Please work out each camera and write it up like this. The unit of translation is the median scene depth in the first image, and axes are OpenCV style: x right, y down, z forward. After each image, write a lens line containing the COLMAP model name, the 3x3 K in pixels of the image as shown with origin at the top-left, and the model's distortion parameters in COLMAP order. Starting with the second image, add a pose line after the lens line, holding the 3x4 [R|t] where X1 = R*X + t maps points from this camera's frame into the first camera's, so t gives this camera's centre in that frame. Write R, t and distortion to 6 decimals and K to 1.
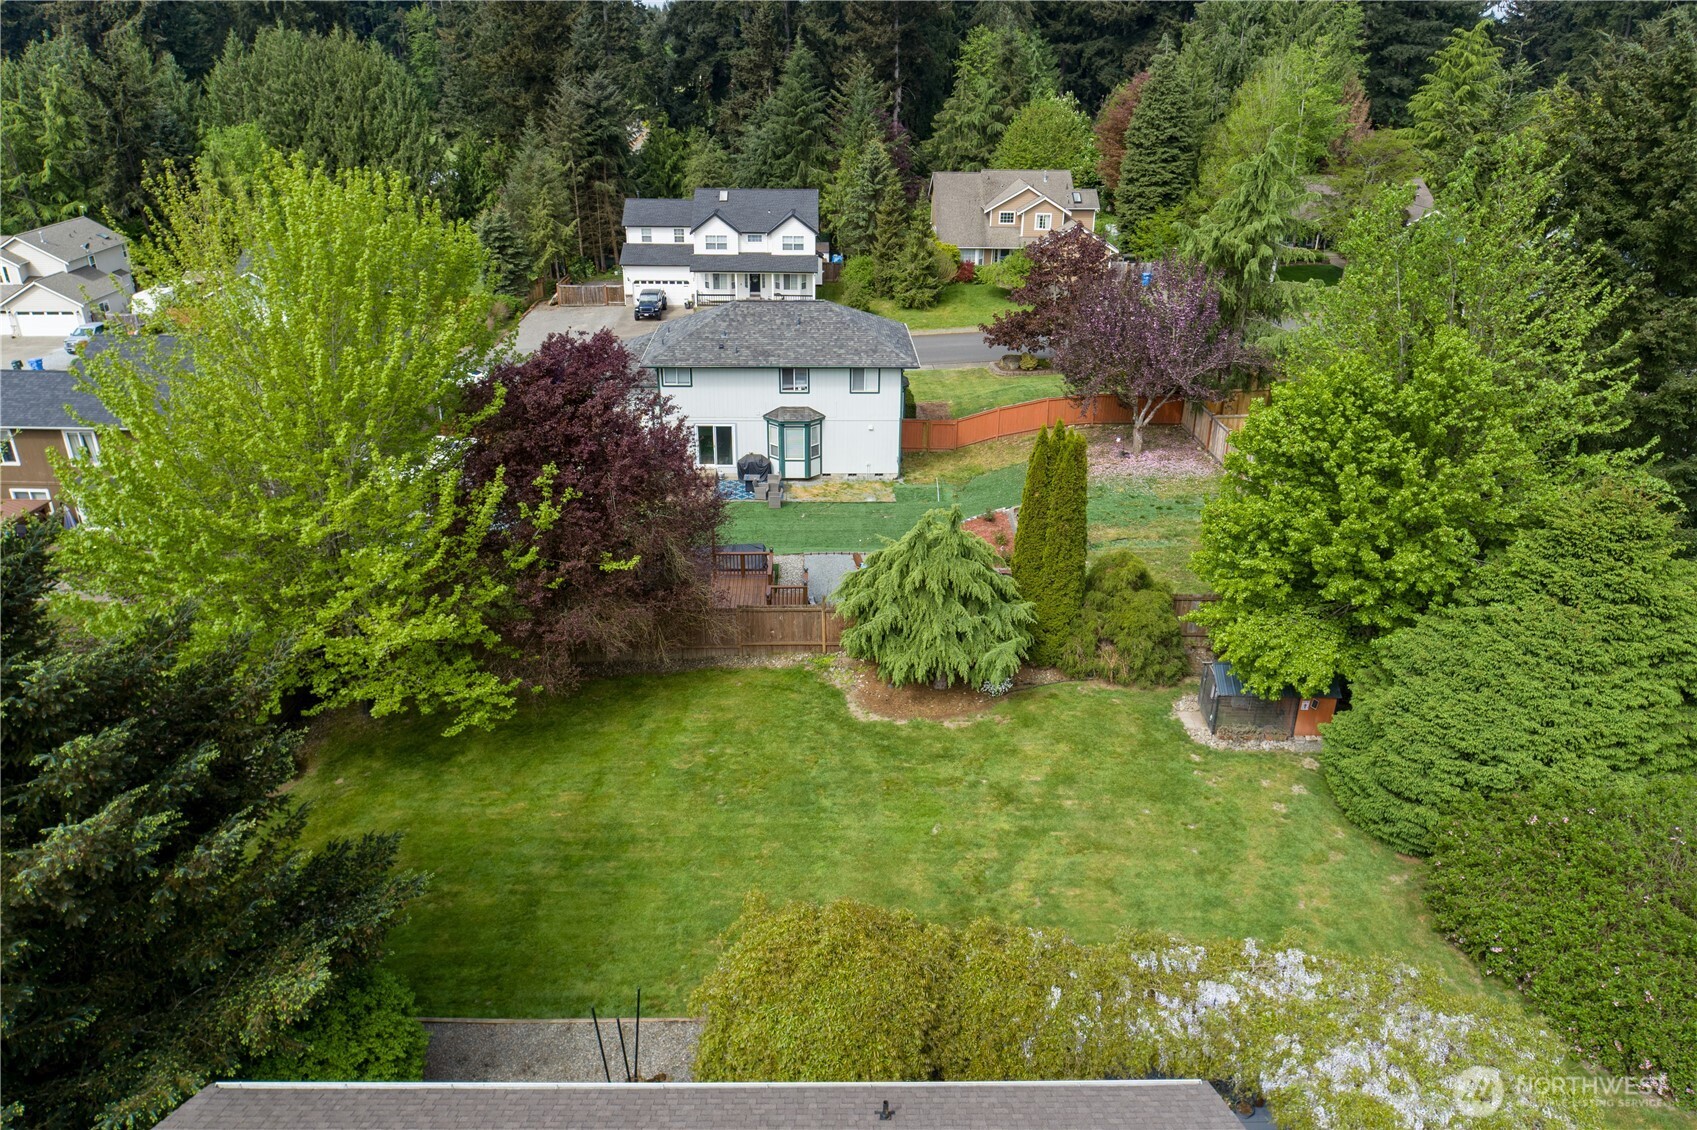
lens RADIAL K [[1153.0, 0, 846.4], [0, 1153.0, 552.1], [0, 0, 1]] dist [0.000037, 0.006268]
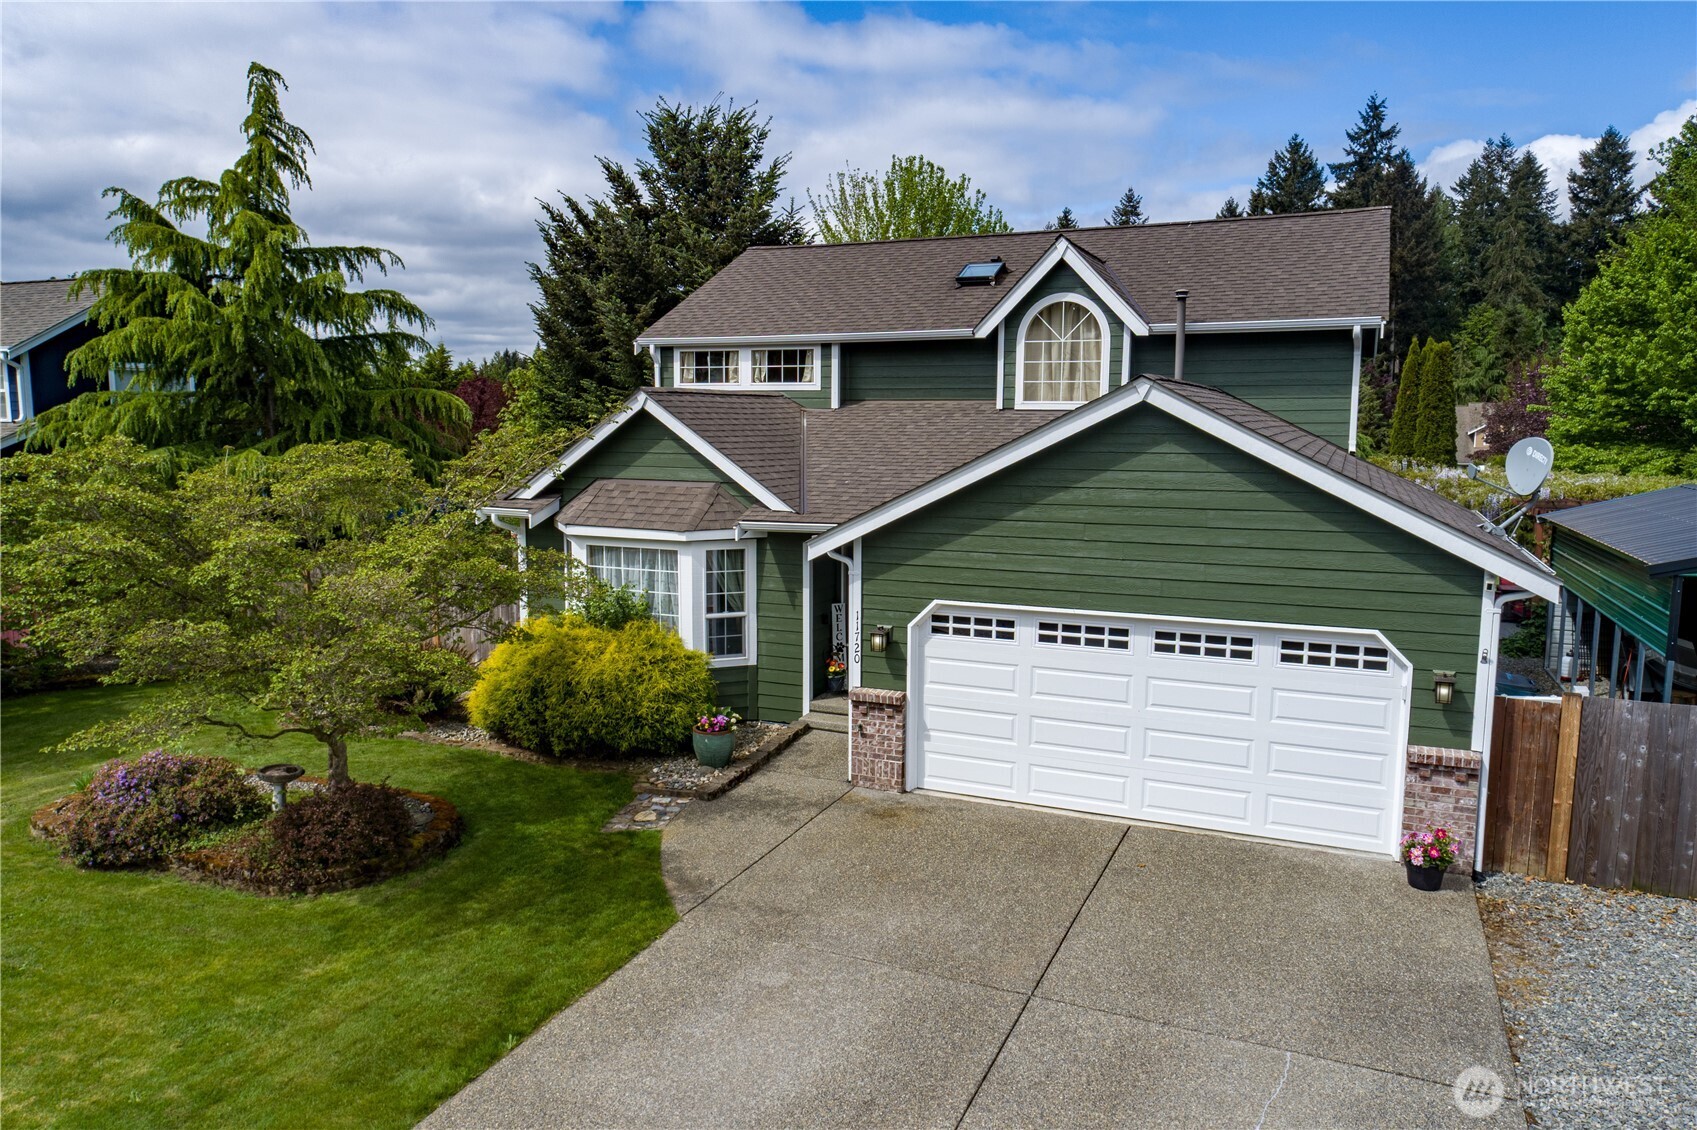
lens RADIAL K [[1153.0, 0, 844.6], [0, 1153.0, 569.1], [0, 0, 1]] dist [0.000037, 0.006268]
pose [[0.908996, 0.047551, -0.414083, 0.037029], [-0.167045, 0.951756, -0.257403, 0.152787], [0.381866, 0.303149, 0.873086, -0.074782]]
